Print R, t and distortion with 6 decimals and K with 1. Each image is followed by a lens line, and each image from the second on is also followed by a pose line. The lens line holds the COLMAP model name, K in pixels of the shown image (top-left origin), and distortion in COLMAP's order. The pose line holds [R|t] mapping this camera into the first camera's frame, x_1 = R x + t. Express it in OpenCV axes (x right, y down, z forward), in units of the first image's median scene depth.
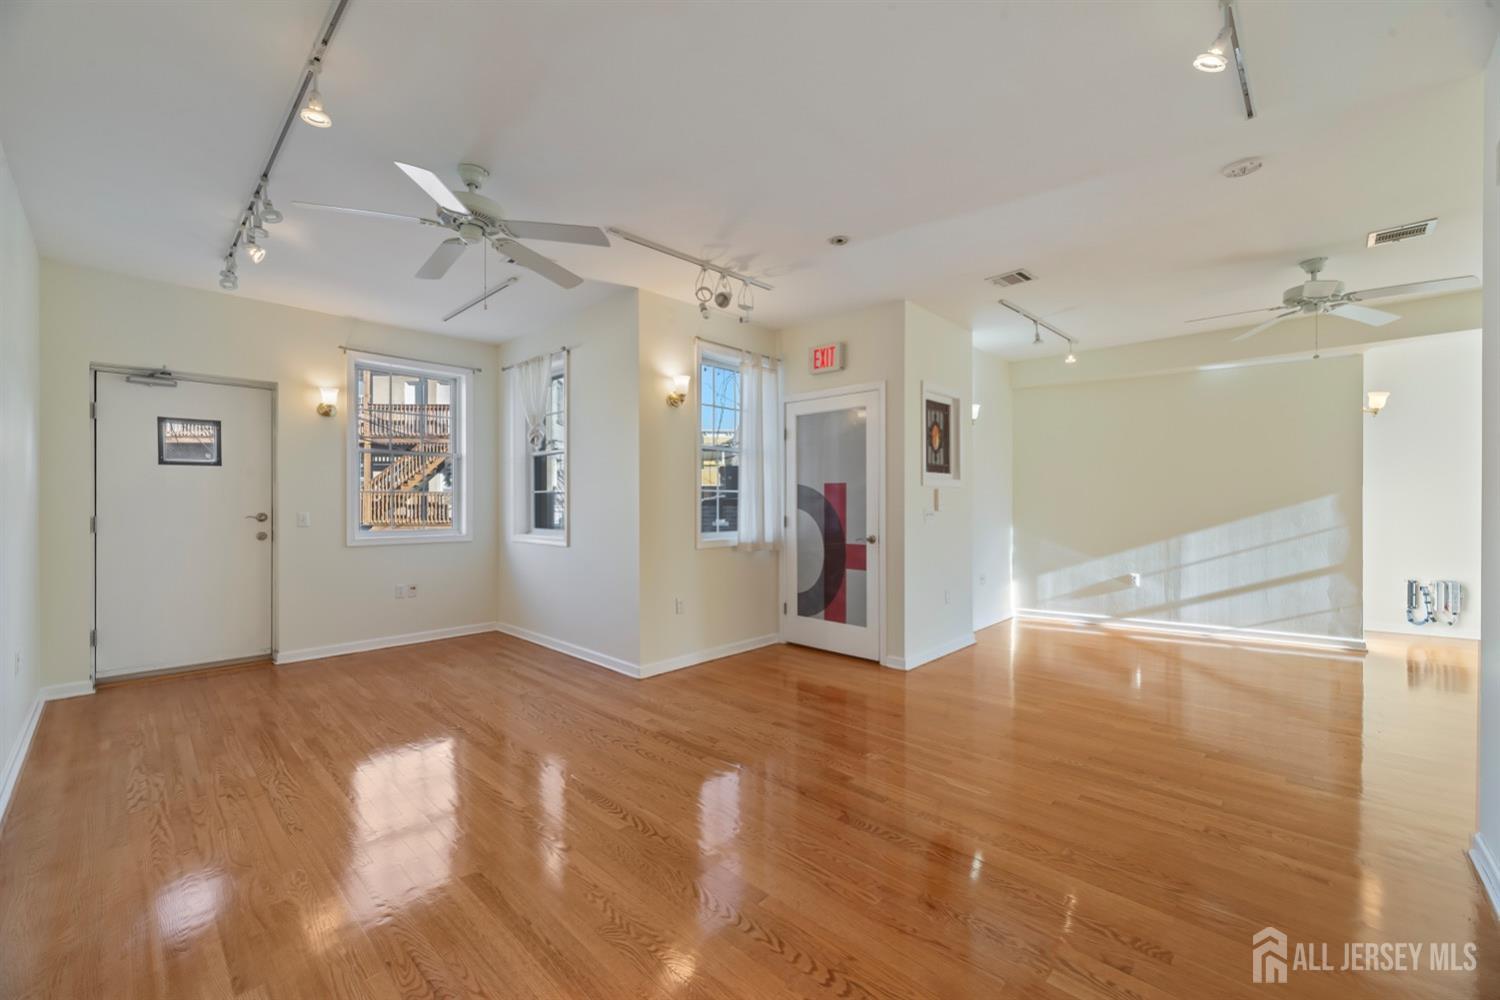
lens RADIAL K [[604.3, 0, 745.5], [0, 604.3, 498.2], [0, 0, 1]] dist [0.001139, -0.000893]
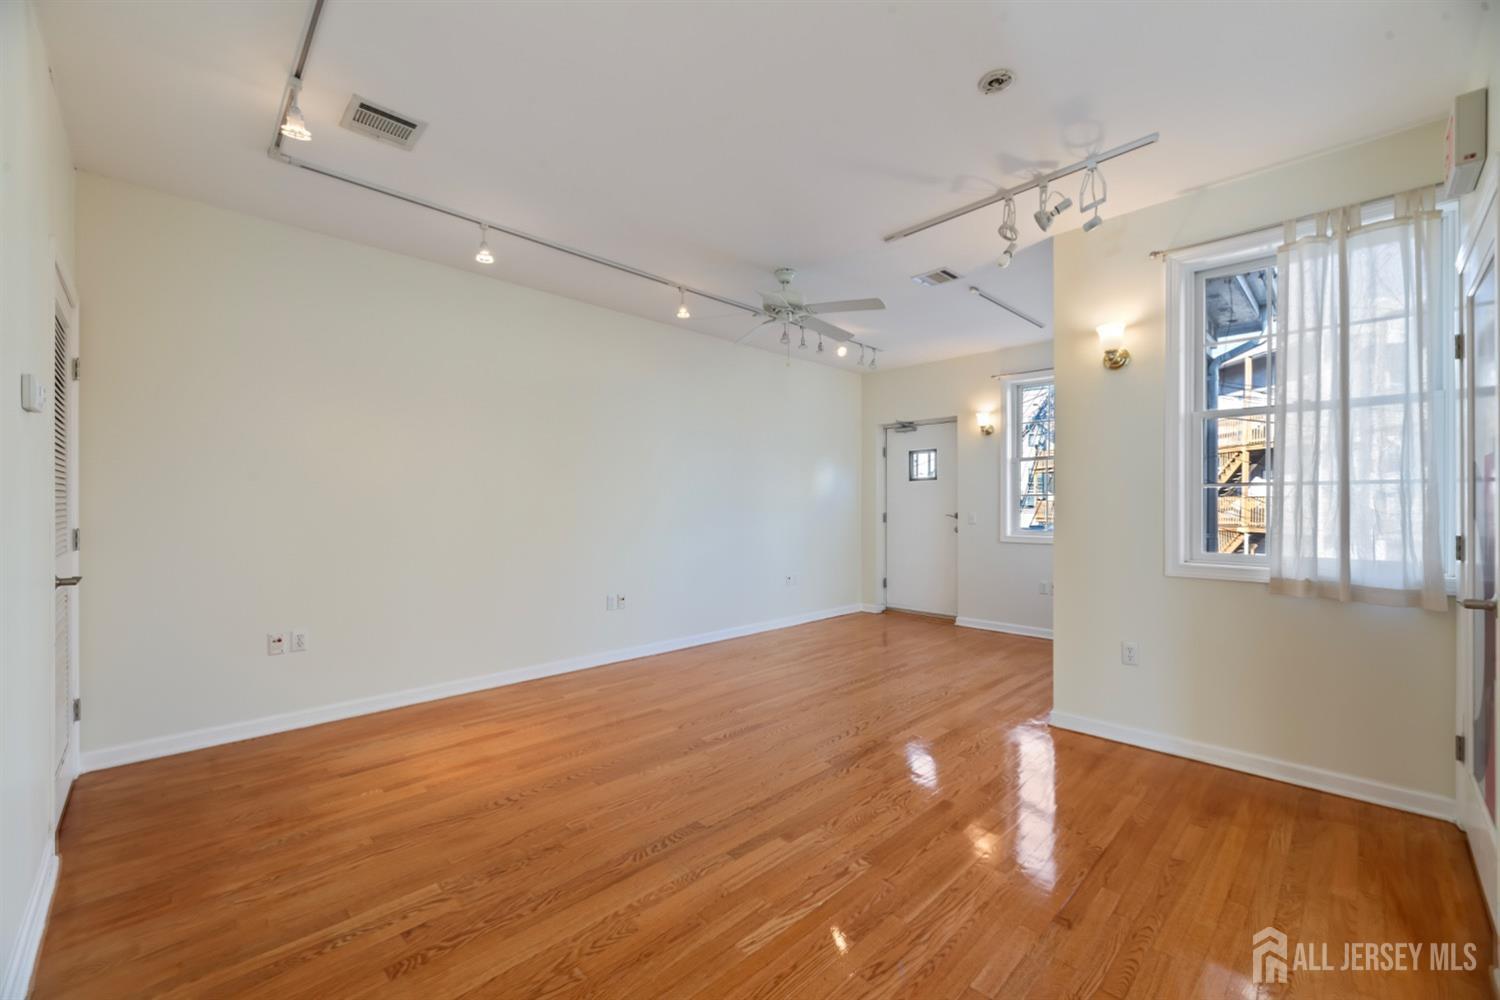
lens RADIAL K [[604.3, 0, 743.7], [0, 604.3, 504.4], [0, 0, 1]] dist [0.001139, -0.000893]
pose [[-0.036011, -0.000900, -0.999351, 0.545406], [0.007136, 0.999974, -0.001158, 0.003903], [0.999326, -0.007173, -0.036003, 0.531207]]
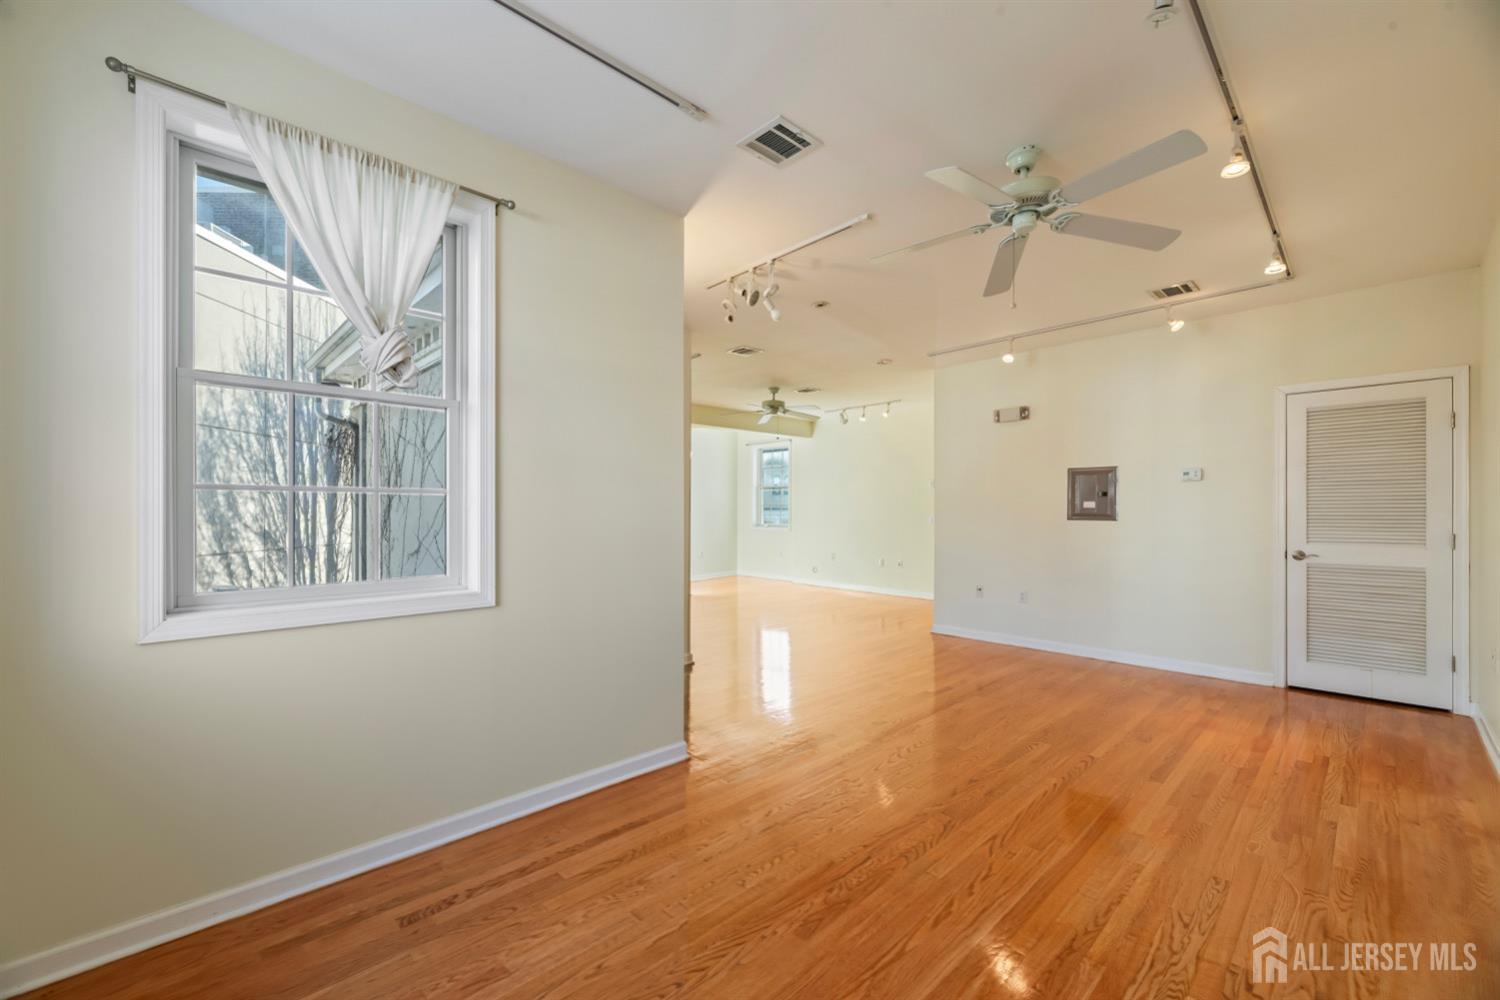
lens RADIAL K [[604.3, 0, 748.4], [0, 604.3, 506.8], [0, 0, 1]] dist [0.001139, -0.000893]
pose [[0.034973, 0.005720, 0.999372, -0.769504], [-0.010939, 0.999926, -0.005340, 0.000231], [-0.999328, -0.010746, 0.035033, 0.770432]]
